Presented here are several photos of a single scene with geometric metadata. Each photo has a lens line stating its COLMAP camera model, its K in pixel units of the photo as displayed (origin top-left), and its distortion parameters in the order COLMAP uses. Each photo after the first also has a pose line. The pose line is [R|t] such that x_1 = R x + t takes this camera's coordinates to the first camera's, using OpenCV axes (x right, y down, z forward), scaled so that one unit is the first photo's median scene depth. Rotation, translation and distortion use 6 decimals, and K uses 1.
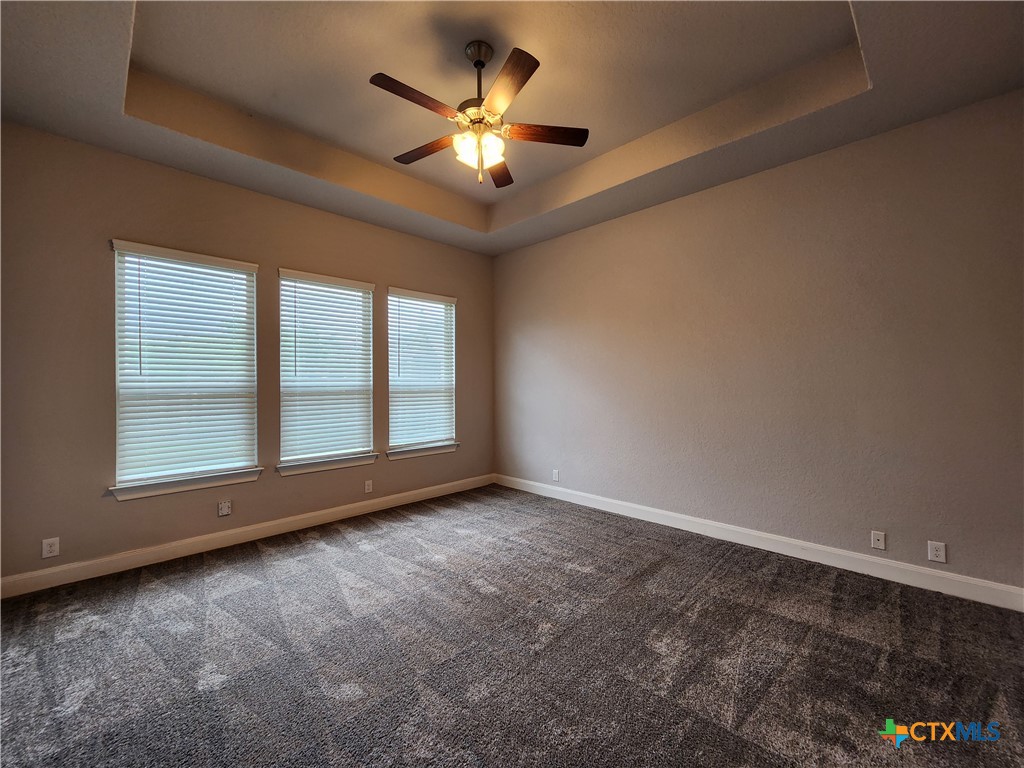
lens RADIAL K [[417.5, 0, 526.9], [0, 417.5, 388.2], [0, 0, 1]] dist [0.003884, -0.002262]
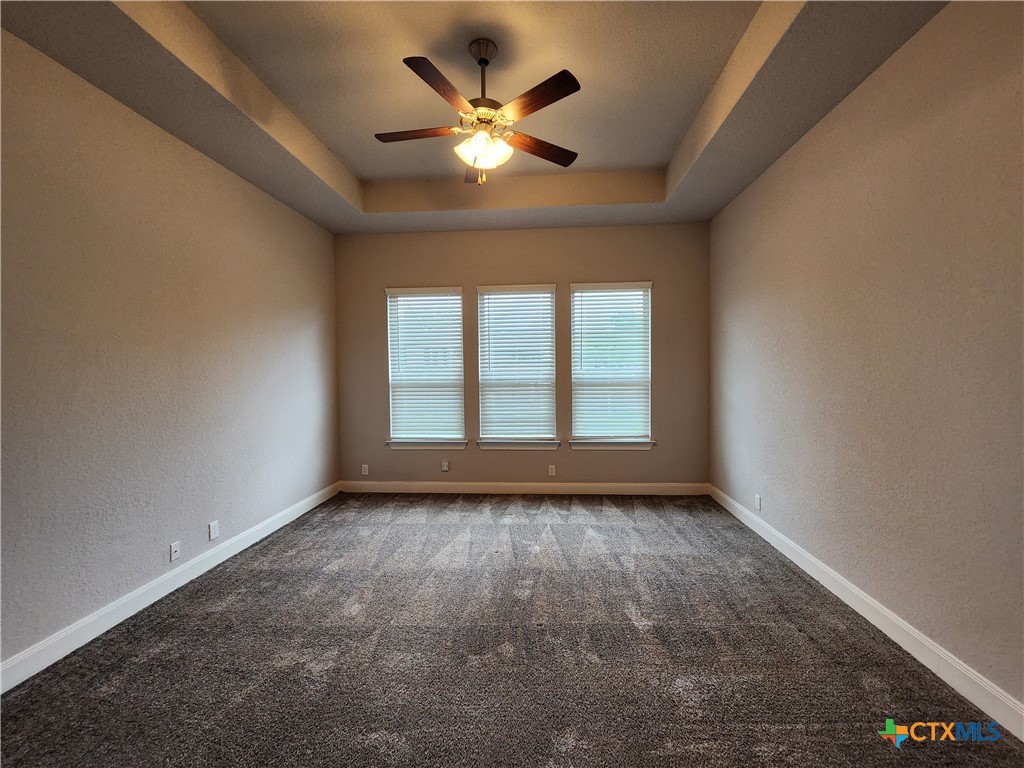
lens RADIAL K [[417.5, 0, 528.9], [0, 417.5, 379.4], [0, 0, 1]] dist [0.003884, -0.002262]
pose [[0.639272, 0.005521, -0.768961, 0.476337], [0.000020, 0.999974, 0.007196, -0.013127], [0.768980, -0.004616, 0.639256, 0.284229]]
